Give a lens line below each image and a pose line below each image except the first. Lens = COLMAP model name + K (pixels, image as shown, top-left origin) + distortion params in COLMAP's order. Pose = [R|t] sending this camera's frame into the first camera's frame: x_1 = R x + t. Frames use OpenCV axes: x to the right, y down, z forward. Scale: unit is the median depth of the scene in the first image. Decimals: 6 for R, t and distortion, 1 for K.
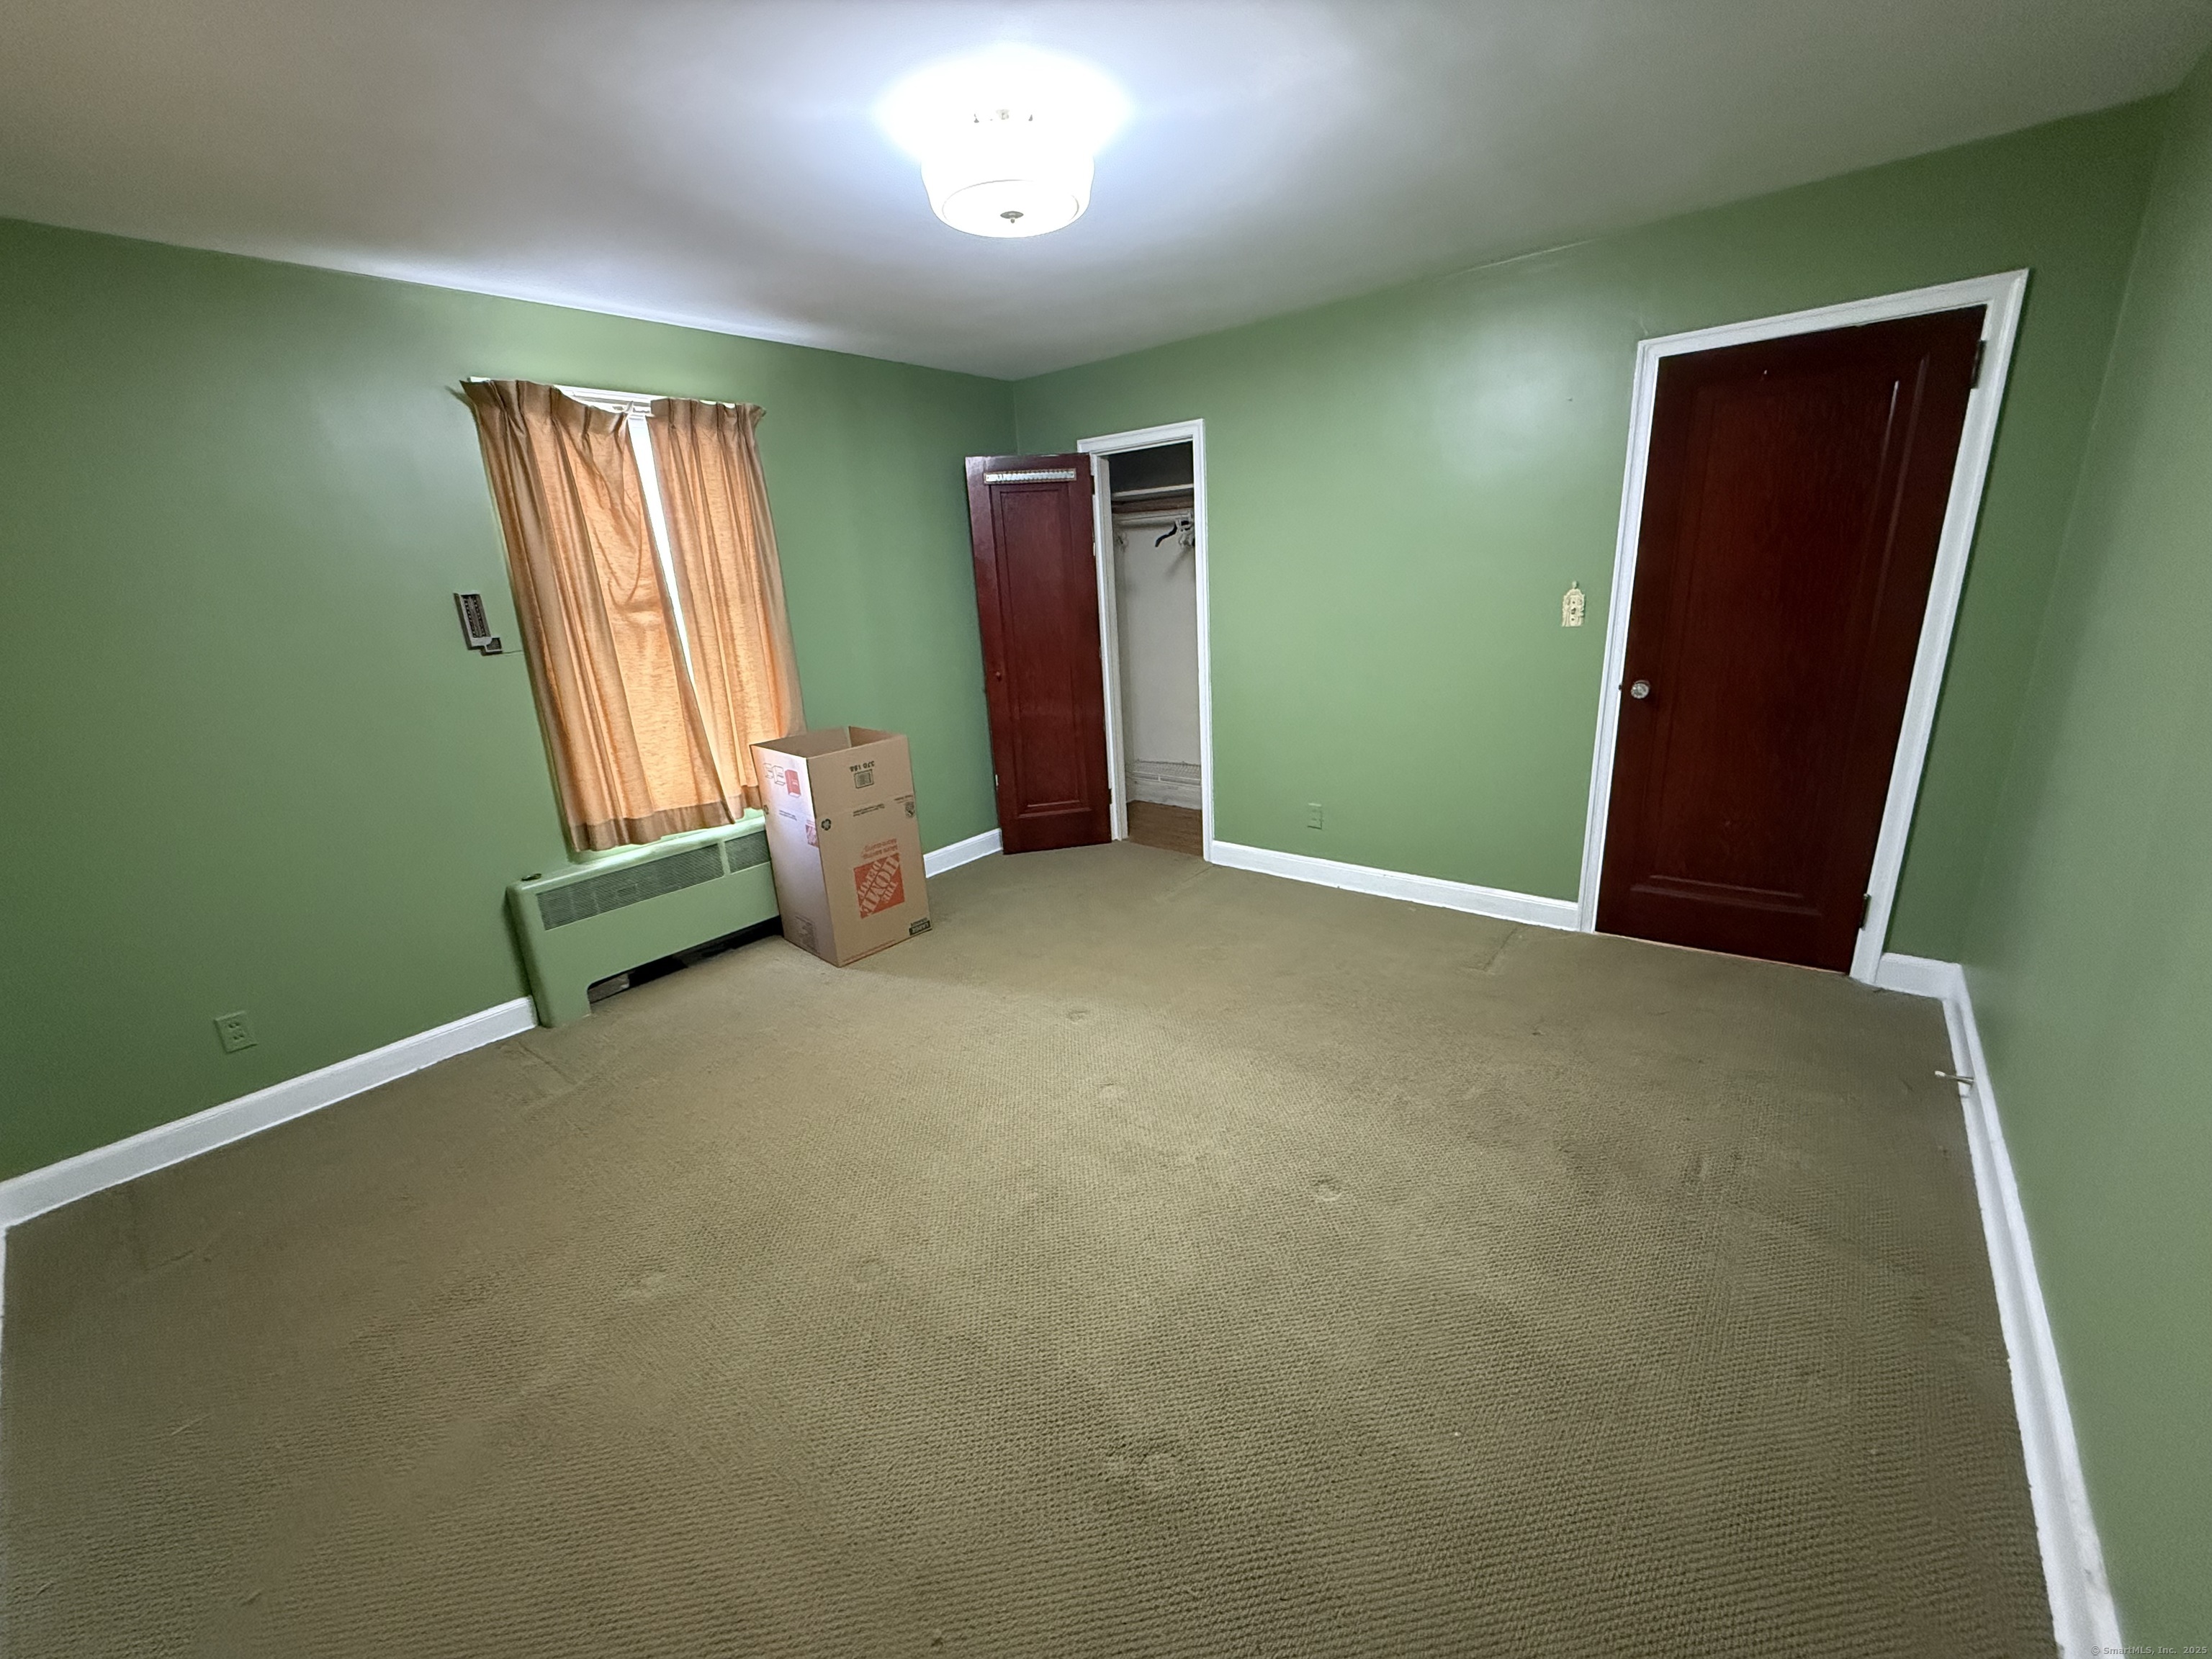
lens RADIAL K [[877.2, 0, 1106.0], [0, 877.2, 829.5], [0, 0, 1]] dist [-0.000199, 0.000033]
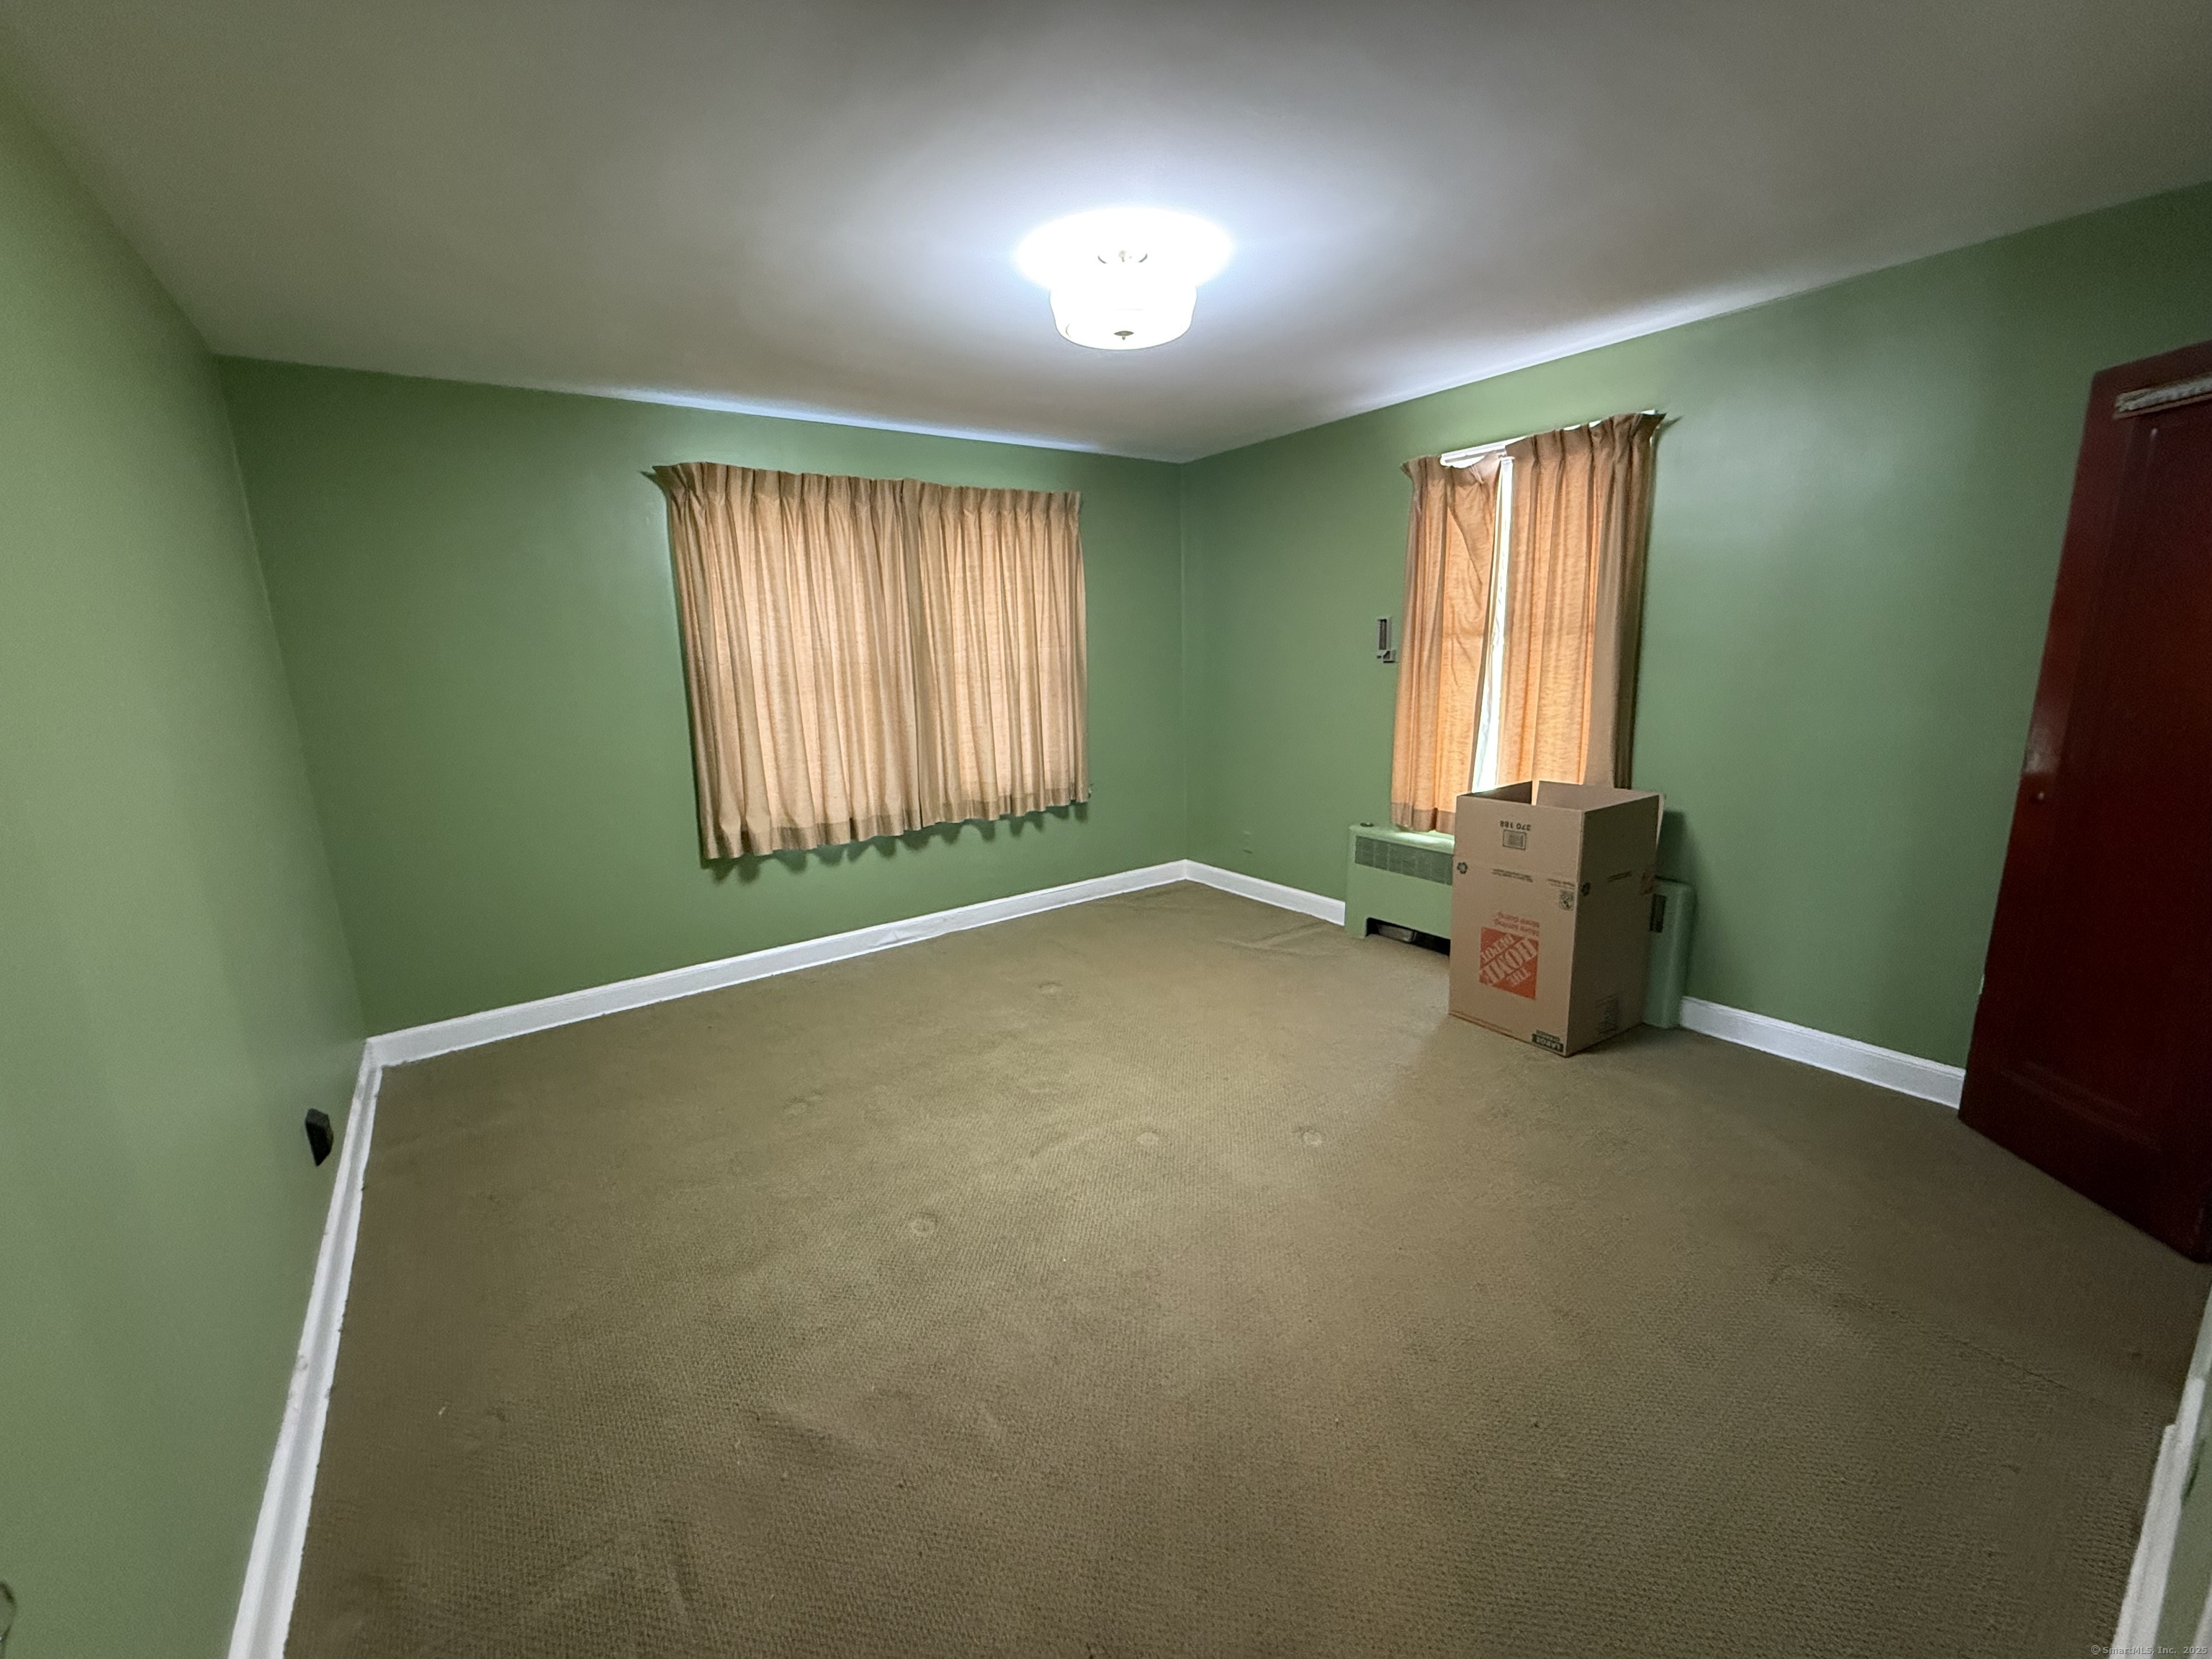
lens RADIAL K [[877.2, 0, 1106.0], [0, 877.2, 829.5], [0, 0, 1]] dist [-0.000199, 0.000033]
pose [[-0.257032, 0.266292, -0.928990, 0.653408], [-0.229022, 0.917119, 0.326254, -0.263919], [0.938874, 0.296617, -0.174742, 0.773099]]
